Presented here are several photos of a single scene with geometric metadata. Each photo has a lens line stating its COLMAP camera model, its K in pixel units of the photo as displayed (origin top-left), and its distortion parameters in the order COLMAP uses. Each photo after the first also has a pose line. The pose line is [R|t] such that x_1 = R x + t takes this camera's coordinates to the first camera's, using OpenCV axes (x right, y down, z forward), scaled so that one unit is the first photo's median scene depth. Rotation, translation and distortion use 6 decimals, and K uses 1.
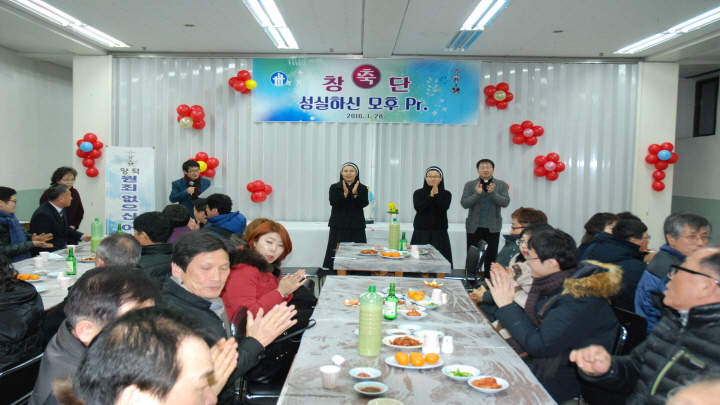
lens RADIAL K [[665.4, 0, 362.0], [0, 665.4, 204.0], [0, 0, 1]] dist [-0.059143, 0.000000]
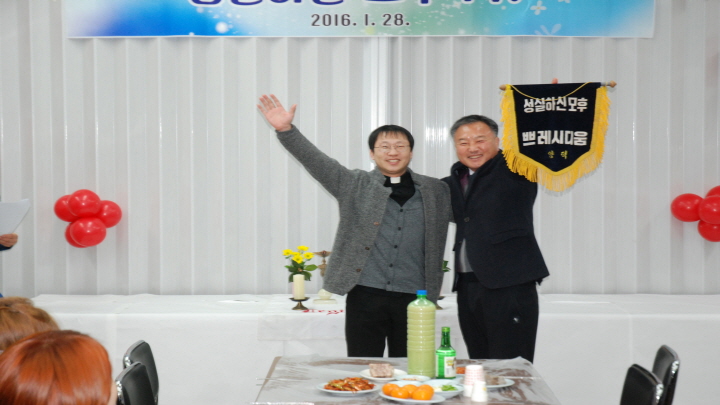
lens RADIAL K [[1601.1, 0, 367.3], [0, 1601.1, 172.9], [0, 0, 1]] dist [0.286513, 0.000000]
pose [[0.999785, -0.016537, -0.012481, 0.020017], [0.015991, 0.998962, -0.042646, -0.003405], [0.013173, 0.042438, 0.999012, 0.071419]]
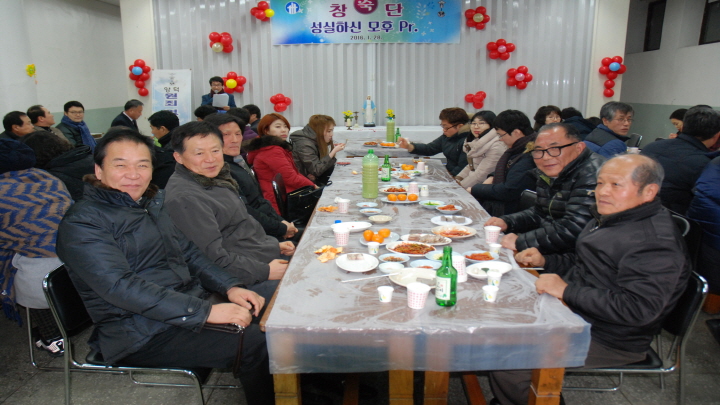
lens RADIAL K [[584.7, 0, 357.4], [0, 584.7, 222.9], [0, 0, 1]] dist [-0.142891, 0.135345]
pose [[0.999639, -0.019916, -0.018023, 0.001945], [0.022683, 0.985298, 0.169330, 0.020432], [0.014385, -0.169678, 0.985395, -0.079920]]
